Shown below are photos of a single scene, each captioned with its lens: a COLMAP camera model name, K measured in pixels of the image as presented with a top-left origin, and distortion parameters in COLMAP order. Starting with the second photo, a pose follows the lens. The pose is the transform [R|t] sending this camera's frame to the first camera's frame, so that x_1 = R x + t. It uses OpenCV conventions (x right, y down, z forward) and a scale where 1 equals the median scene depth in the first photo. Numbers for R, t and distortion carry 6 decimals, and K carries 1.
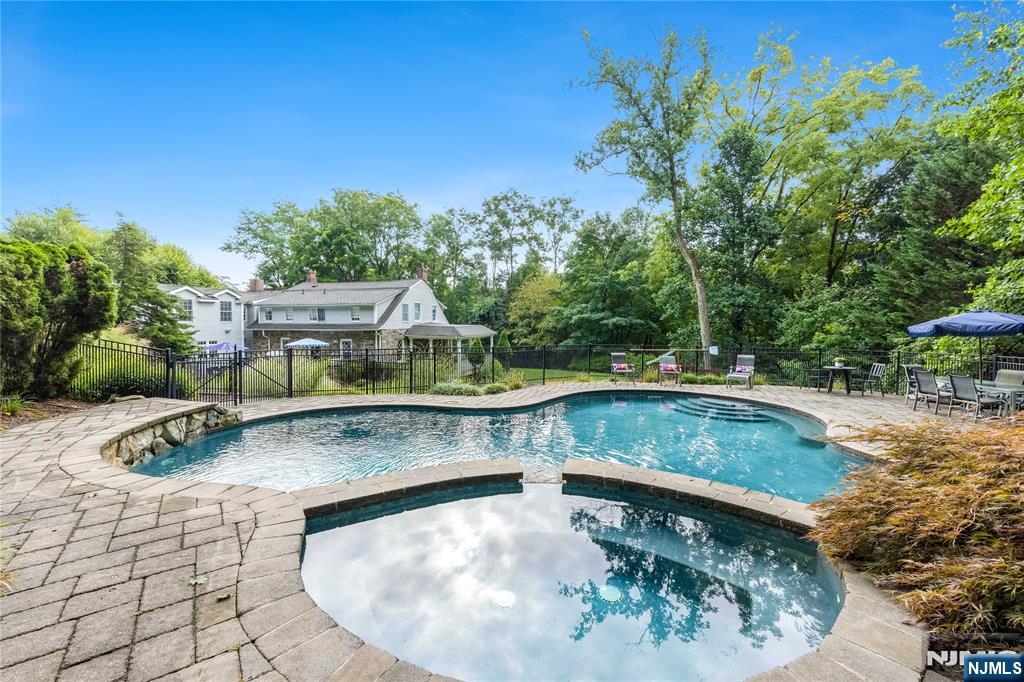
lens RADIAL K [[425.3, 0, 510.5], [0, 425.3, 340.3], [0, 0, 1]] dist [0.000164, 0.000164]
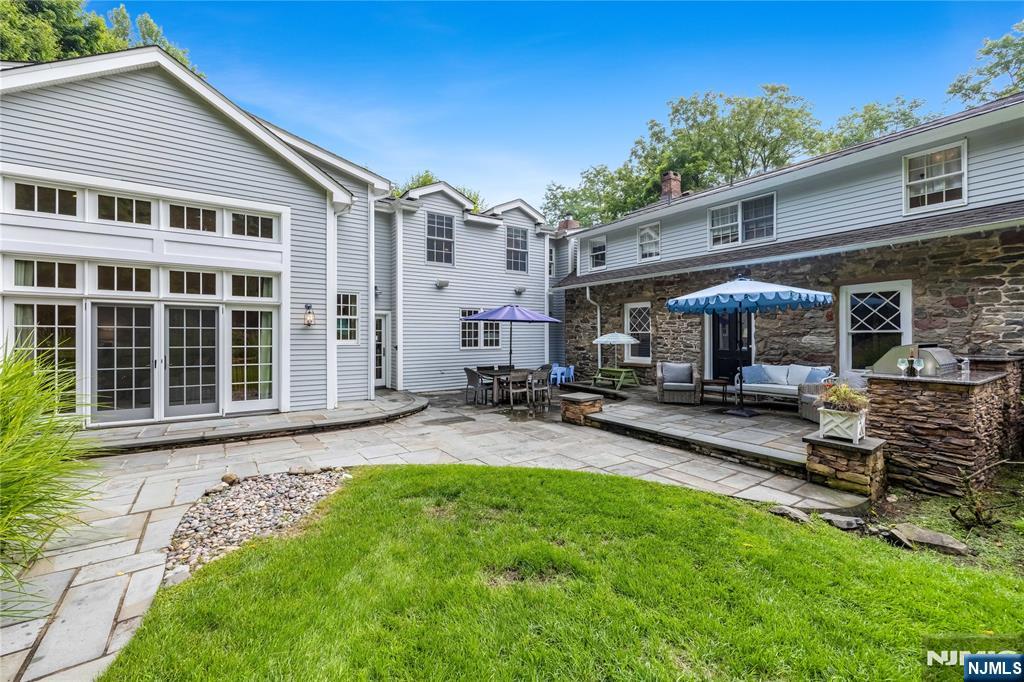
lens RADIAL K [[425.3, 0, 504.9], [0, 425.3, 336.8], [0, 0, 1]] dist [0.000164, 0.000164]
pose [[0.791096, -0.002637, -0.611687, -0.395271], [-0.023544, 0.999118, -0.034757, 0.044282], [0.611239, 0.041898, 0.790336, 0.628414]]
